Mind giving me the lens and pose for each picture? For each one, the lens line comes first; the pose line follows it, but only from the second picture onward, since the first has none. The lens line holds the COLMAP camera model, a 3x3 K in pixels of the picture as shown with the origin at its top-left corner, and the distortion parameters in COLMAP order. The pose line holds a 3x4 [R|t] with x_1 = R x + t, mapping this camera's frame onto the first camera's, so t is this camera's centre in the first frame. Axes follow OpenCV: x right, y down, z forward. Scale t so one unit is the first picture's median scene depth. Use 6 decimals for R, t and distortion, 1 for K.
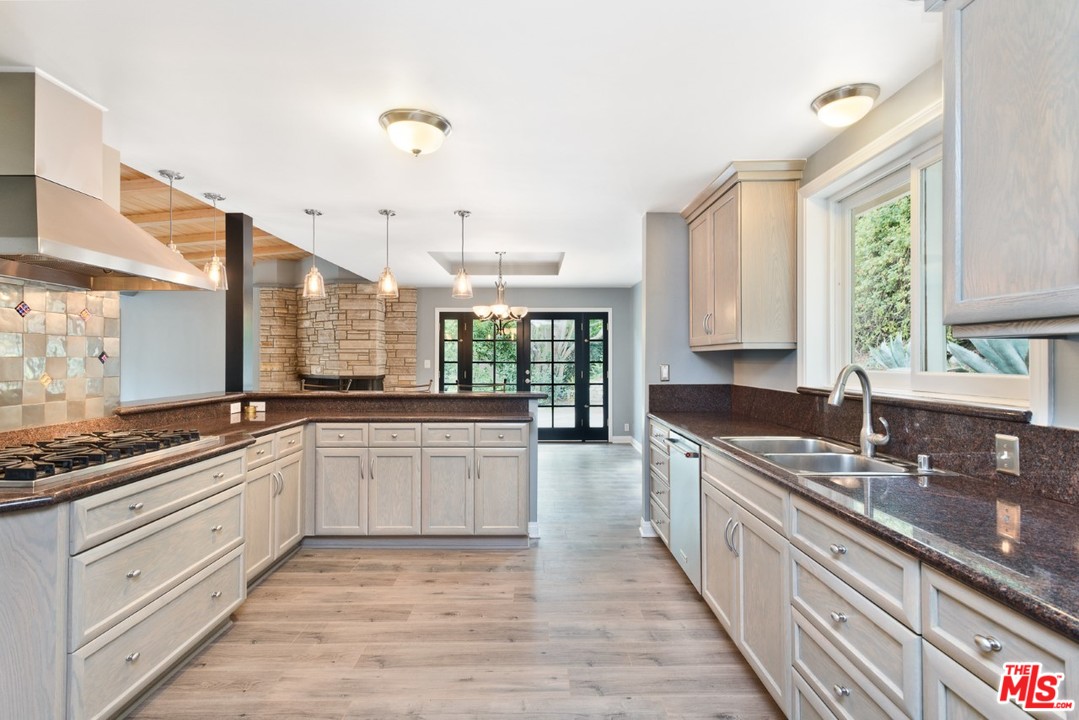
lens RADIAL K [[504.3, 0, 532.5], [0, 504.3, 360.8], [0, 0, 1]] dist [0.010049, 0.000831]
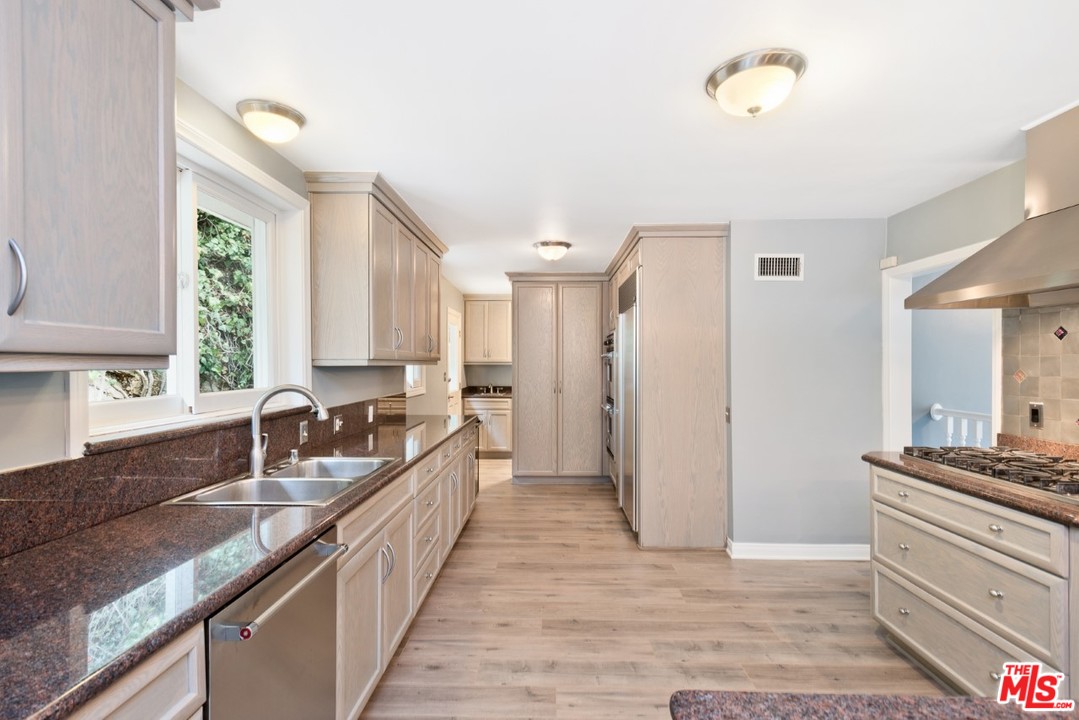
lens RADIAL K [[504.3, 0, 537.3], [0, 504.3, 359.9], [0, 0, 1]] dist [0.010049, 0.000831]
pose [[-0.999350, 0.001567, 0.036018, 0.041635], [0.001530, 0.999998, -0.001063, -0.023385], [-0.036020, -0.001007, -0.999351, 1.152673]]
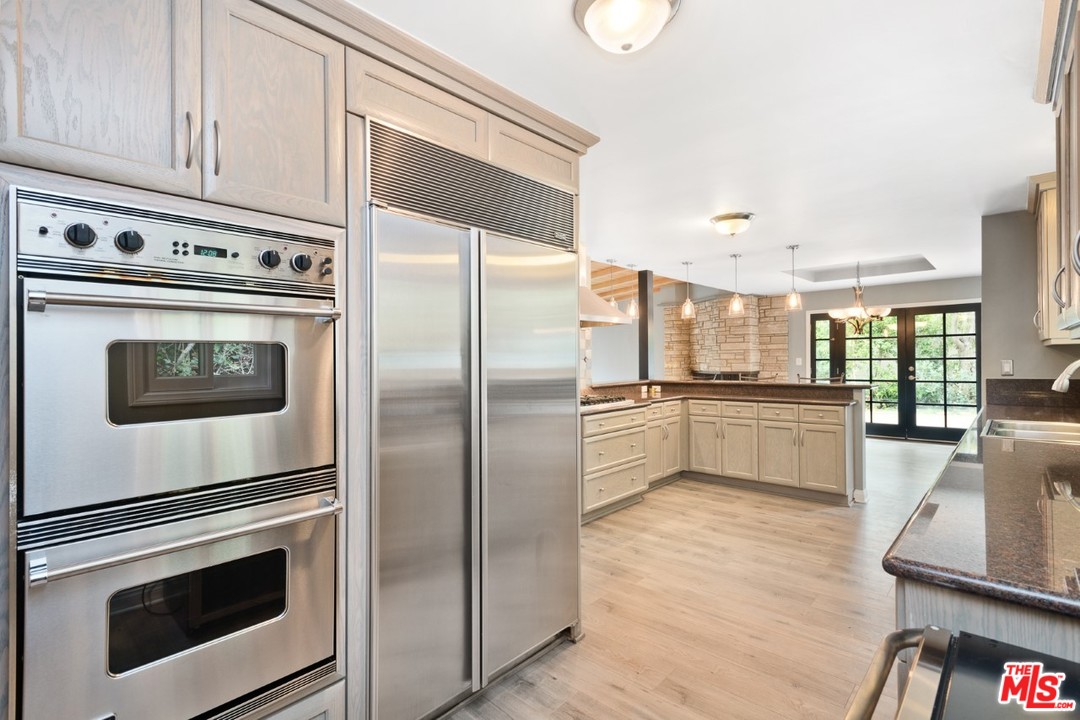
lens RADIAL K [[504.8, 0, 534.3], [0, 504.8, 359.9], [0, 0, 1]] dist [0.010049, 0.000831]
pose [[0.720949, -0.012352, -0.692878, 0.293181], [0.012529, 0.999910, -0.004788, 0.001612], [0.692874, -0.005229, 0.721039, -0.430974]]
